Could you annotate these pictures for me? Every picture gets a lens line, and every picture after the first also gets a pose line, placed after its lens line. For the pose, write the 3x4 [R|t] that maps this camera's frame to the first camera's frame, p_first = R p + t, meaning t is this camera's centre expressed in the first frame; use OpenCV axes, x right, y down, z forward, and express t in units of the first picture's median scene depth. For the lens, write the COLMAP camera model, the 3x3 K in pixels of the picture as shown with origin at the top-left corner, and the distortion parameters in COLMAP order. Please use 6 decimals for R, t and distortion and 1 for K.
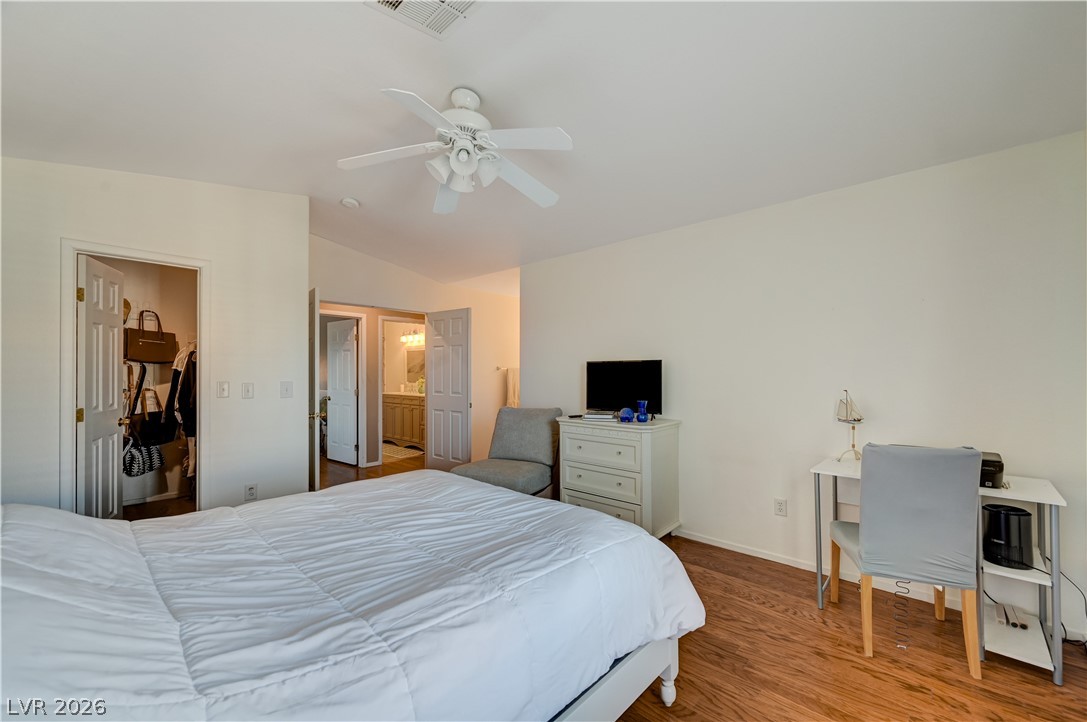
lens RADIAL K [[432.3, 0, 547.9], [0, 432.3, 374.2], [0, 0, 1]] dist [0.001878, 0.000454]
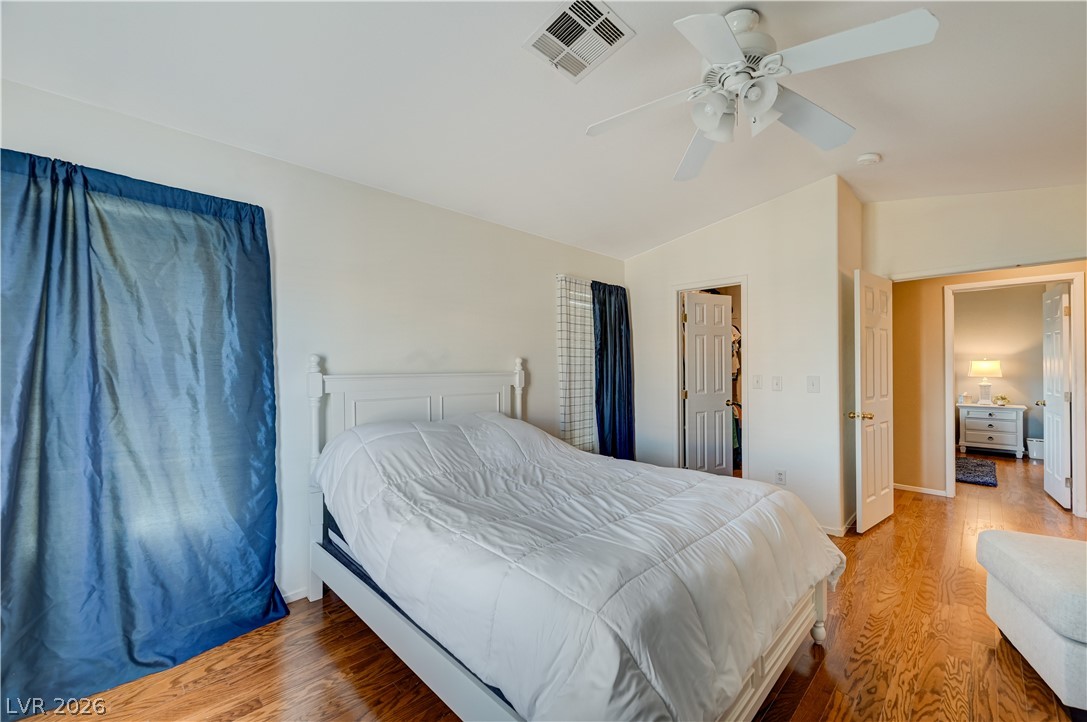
lens RADIAL K [[432.3, 0, 547.9], [0, 432.3, 374.2], [0, 0, 1]] dist [0.001878, 0.000454]
pose [[-0.039096, 0.013535, -0.999144, 0.902701], [0.001488, 0.999908, 0.013487, -0.003227], [0.999234, -0.000960, -0.039113, 0.989035]]
